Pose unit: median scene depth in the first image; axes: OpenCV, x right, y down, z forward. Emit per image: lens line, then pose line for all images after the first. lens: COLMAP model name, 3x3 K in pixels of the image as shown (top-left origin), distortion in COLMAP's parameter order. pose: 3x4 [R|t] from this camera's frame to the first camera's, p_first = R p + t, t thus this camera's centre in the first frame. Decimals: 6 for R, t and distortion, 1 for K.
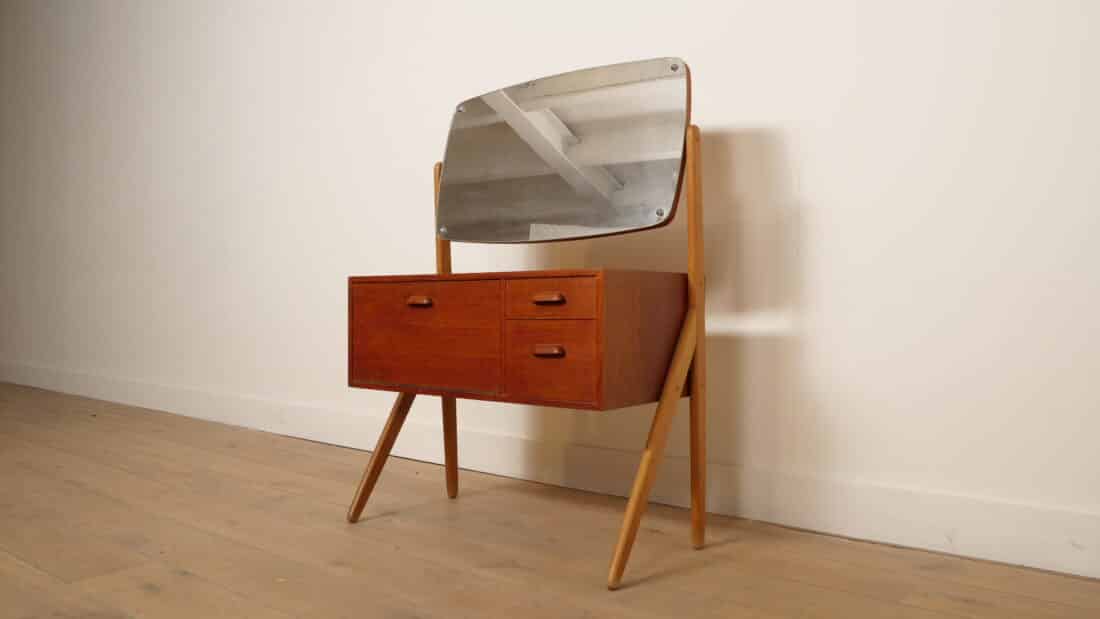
lens RADIAL K [[833.6, 0, 550.0], [0, 833.6, 309.5], [0, 0, 1]] dist [-0.000936, -0.000167]
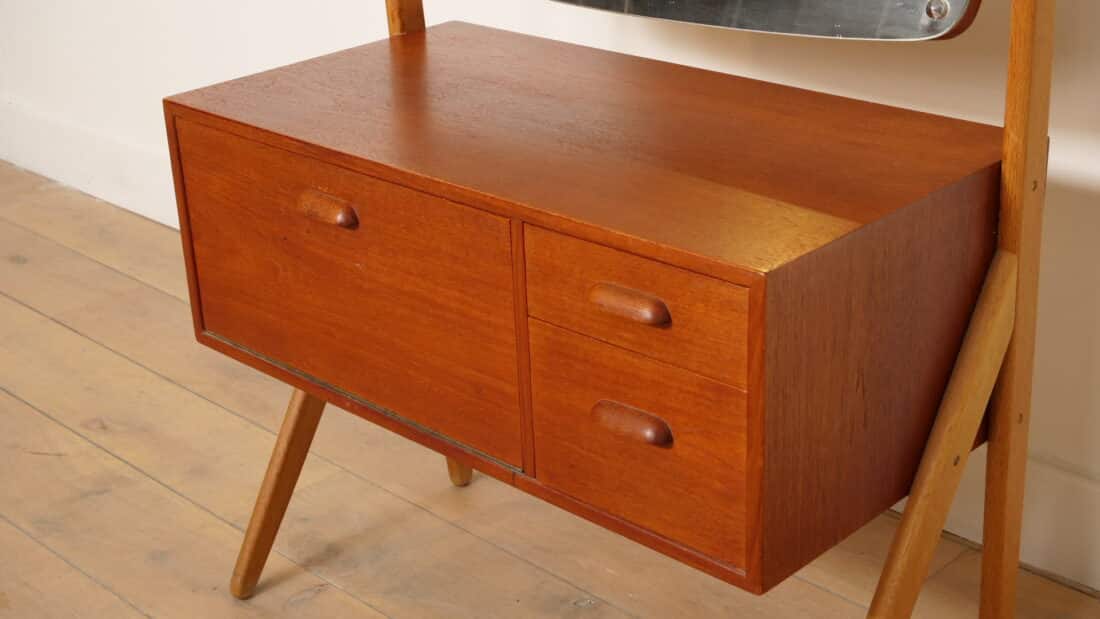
lens RADIAL K [[1616.3, 0, 573.2], [0, 1616.3, 308.8], [0, 0, 1]] dist [0.039663, 0.018726]
pose [[0.995358, -0.001406, -0.096227, 0.040615], [0.038679, 0.921426, 0.386624, -0.271396], [0.088122, -0.388552, 0.917203, 0.271273]]
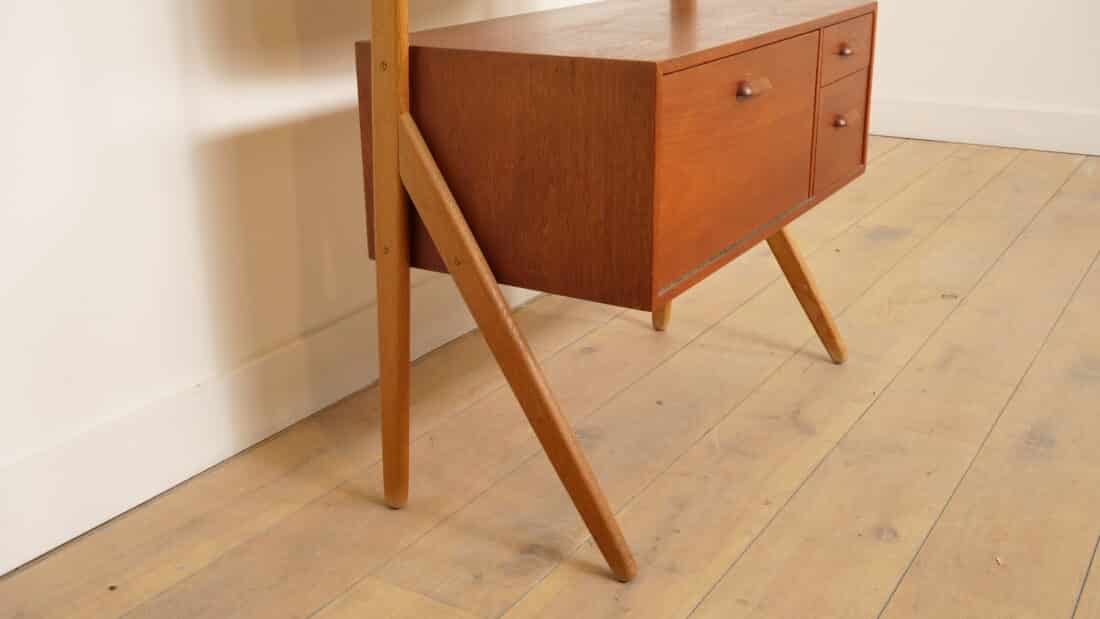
lens RADIAL K [[1194.9, 0, 550.0], [0, 1194.9, 309.5], [0, 0, 1]] dist [-0.000098, 0.000896]
pose [[-0.153414, -0.332975, 0.930372, -0.921412], [0.009765, 0.940961, 0.338375, -0.144401], [-0.988114, 0.060997, -0.141105, 1.267946]]
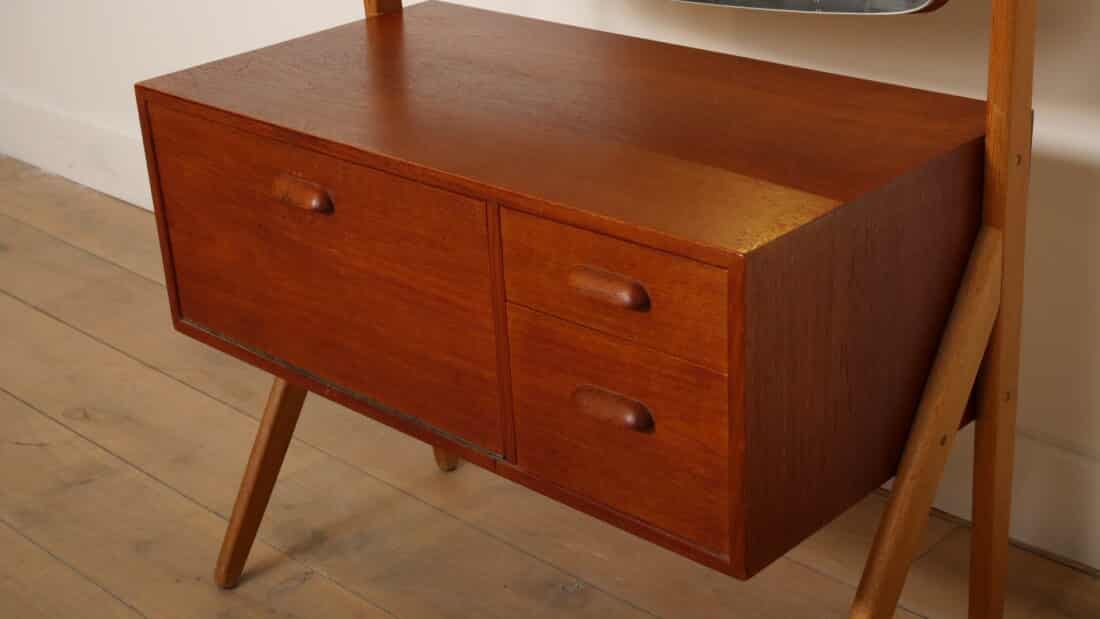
lens RADIAL K [[1616.3, 0, 573.2], [0, 1616.3, 308.8], [0, 0, 1]] dist [0.039663, 0.018726]
pose [[0.995675, -0.015311, -0.091637, 0.045048], [0.050823, 0.915433, 0.399250, -0.268818], [0.077775, -0.402180, 0.912251, 0.282813]]
